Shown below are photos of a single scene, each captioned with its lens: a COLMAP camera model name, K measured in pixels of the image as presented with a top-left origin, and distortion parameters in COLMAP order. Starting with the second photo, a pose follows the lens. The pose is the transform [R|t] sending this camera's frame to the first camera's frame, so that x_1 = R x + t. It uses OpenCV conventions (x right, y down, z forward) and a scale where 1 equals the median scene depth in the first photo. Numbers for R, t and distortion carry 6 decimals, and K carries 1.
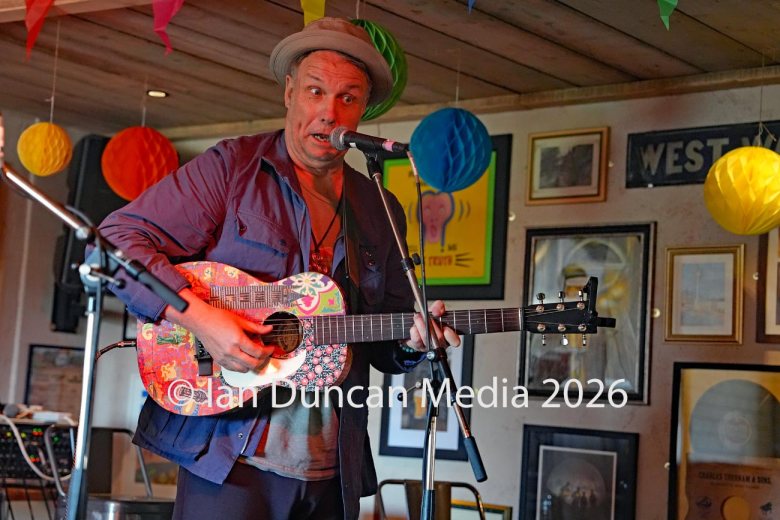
lens RADIAL K [[1488.1, 0, 391.9], [0, 1488.1, 264.1], [0, 0, 1]] dist [0.286359, -0.022587]
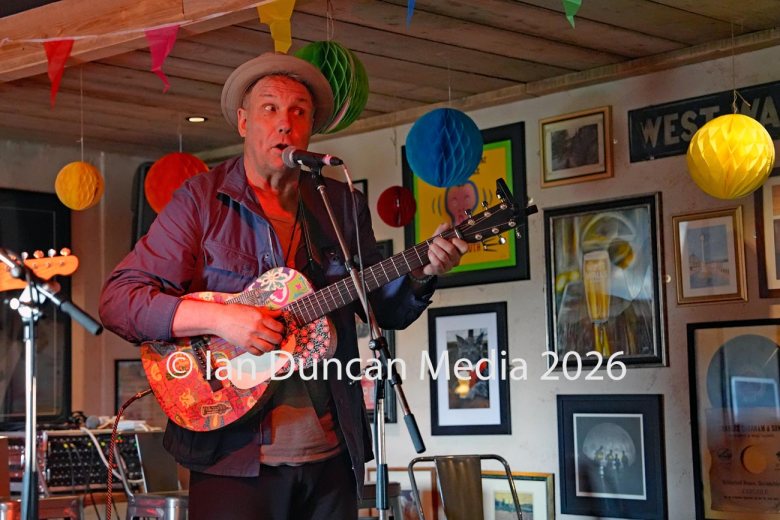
lens RADIAL K [[1488.1, 0, 391.9], [0, 1488.1, 264.1], [0, 0, 1]] dist [0.286359, -0.022587]
pose [[0.989885, -0.097171, -0.103371, 0.093530], [0.098268, 0.995144, 0.005563, -0.002314], [0.102329, -0.015665, 0.994627, -0.064109]]
